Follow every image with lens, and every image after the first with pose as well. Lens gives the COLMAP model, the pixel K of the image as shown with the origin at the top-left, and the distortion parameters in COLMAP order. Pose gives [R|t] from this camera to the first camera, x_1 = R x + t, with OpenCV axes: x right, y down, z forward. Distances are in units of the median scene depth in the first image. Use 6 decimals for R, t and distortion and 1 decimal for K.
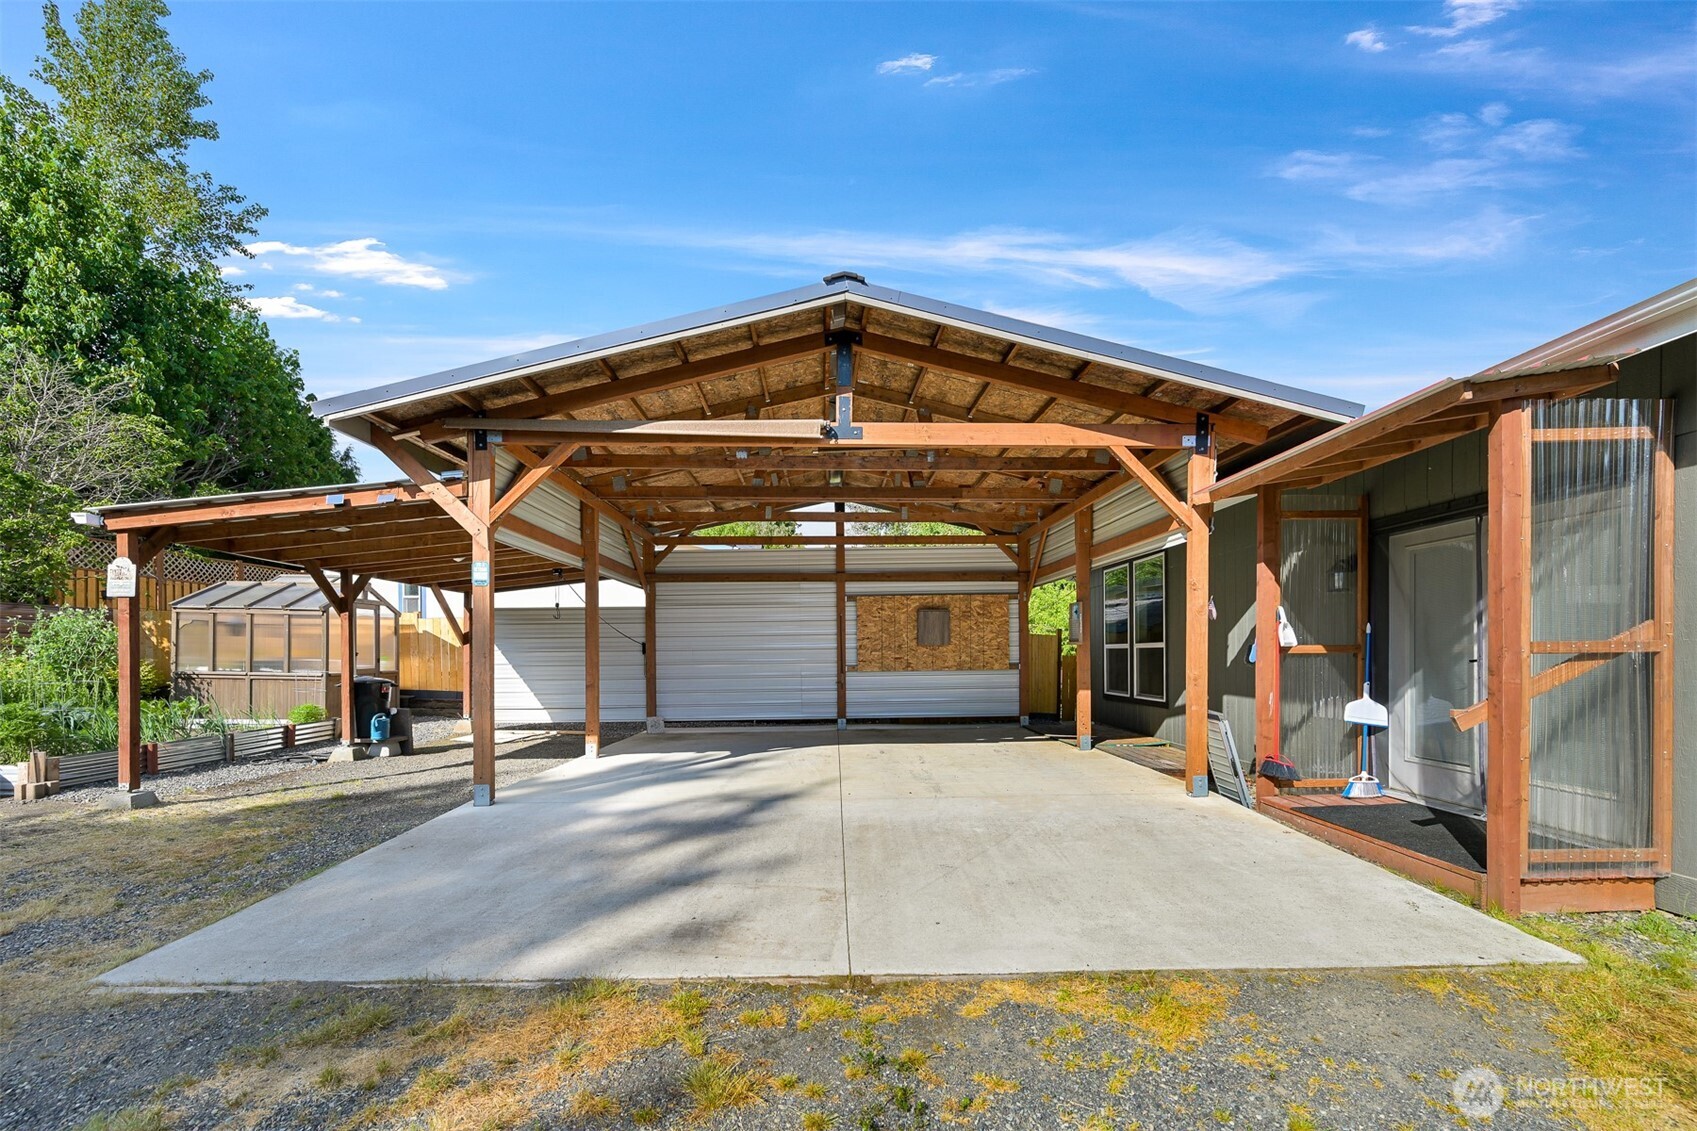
lens RADIAL K [[695.7, 0, 843.6], [0, 695.7, 662.3], [0, 0, 1]] dist [0.000714, 0.000358]
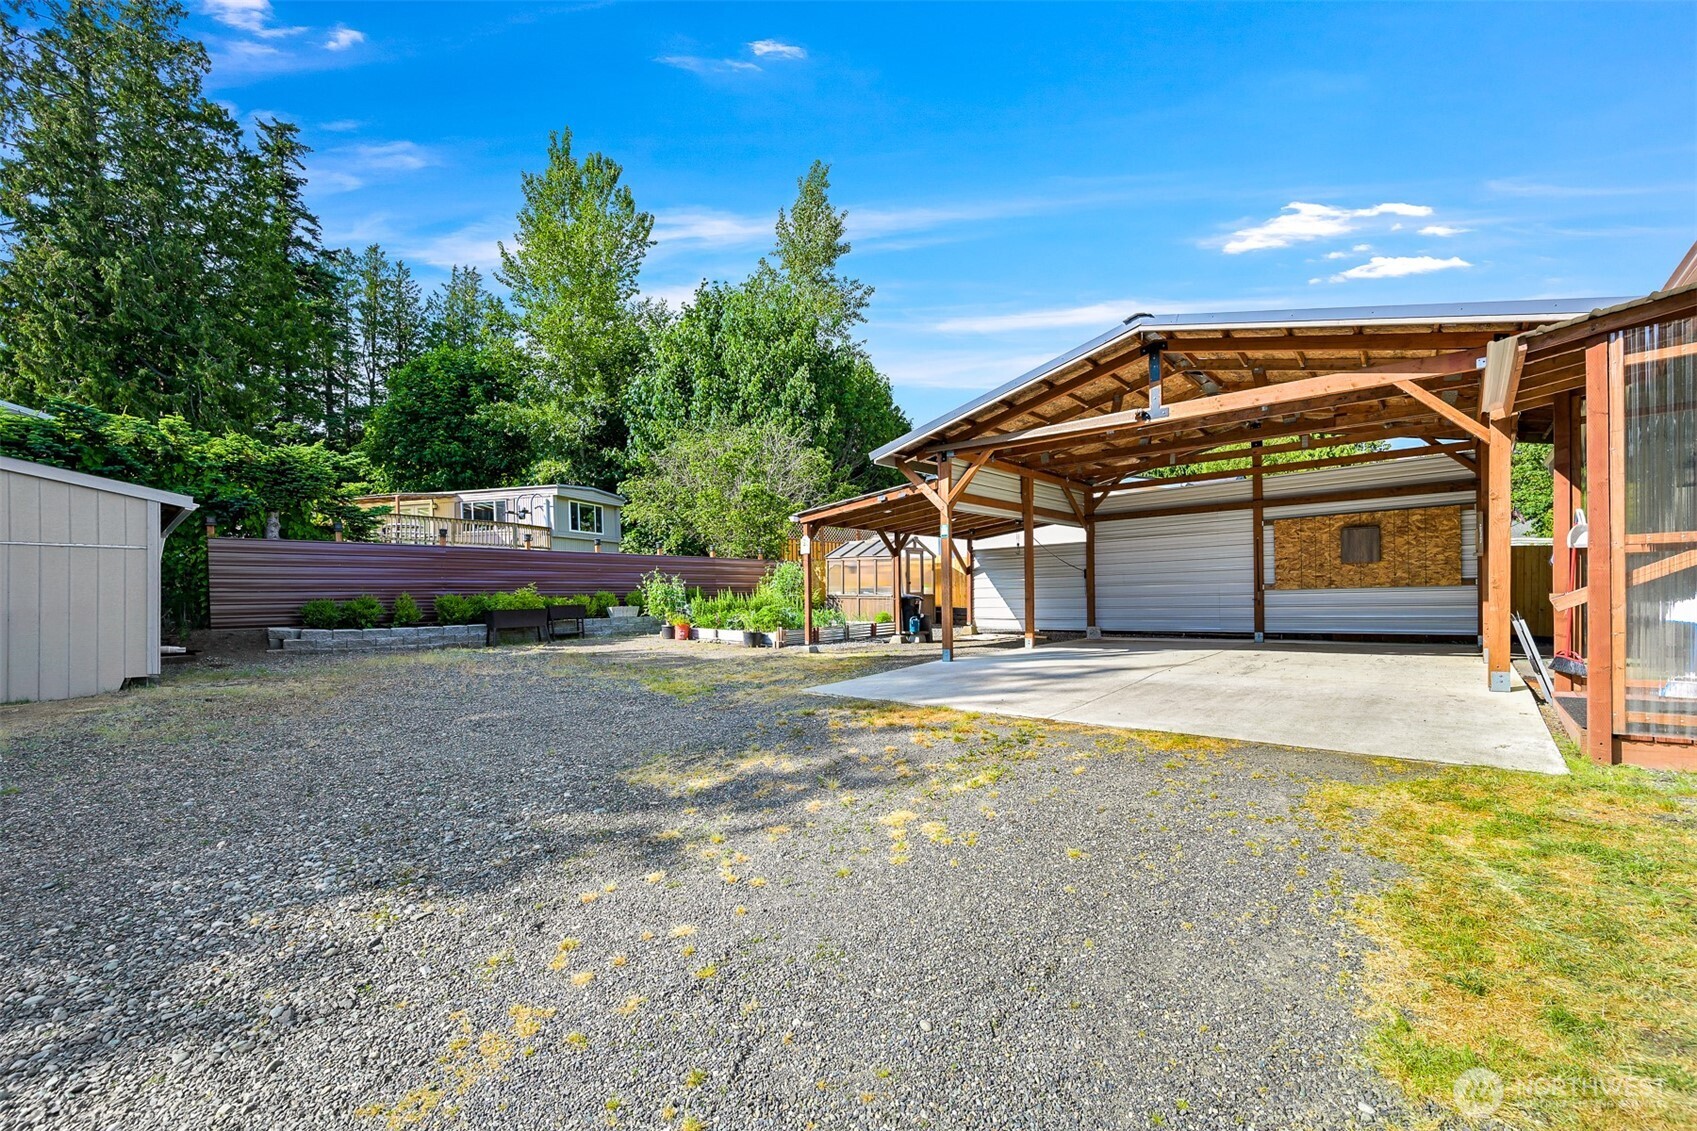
lens RADIAL K [[687.2, 0, 842.0], [0, 687.2, 597.2], [0, 0, 1]] dist [-0.001297, -0.000130]
pose [[0.728000, -0.005468, -0.685555, 0.269125], [0.006238, 0.999980, -0.001351, 0.023121], [0.685549, -0.003293, 0.728019, -0.251868]]
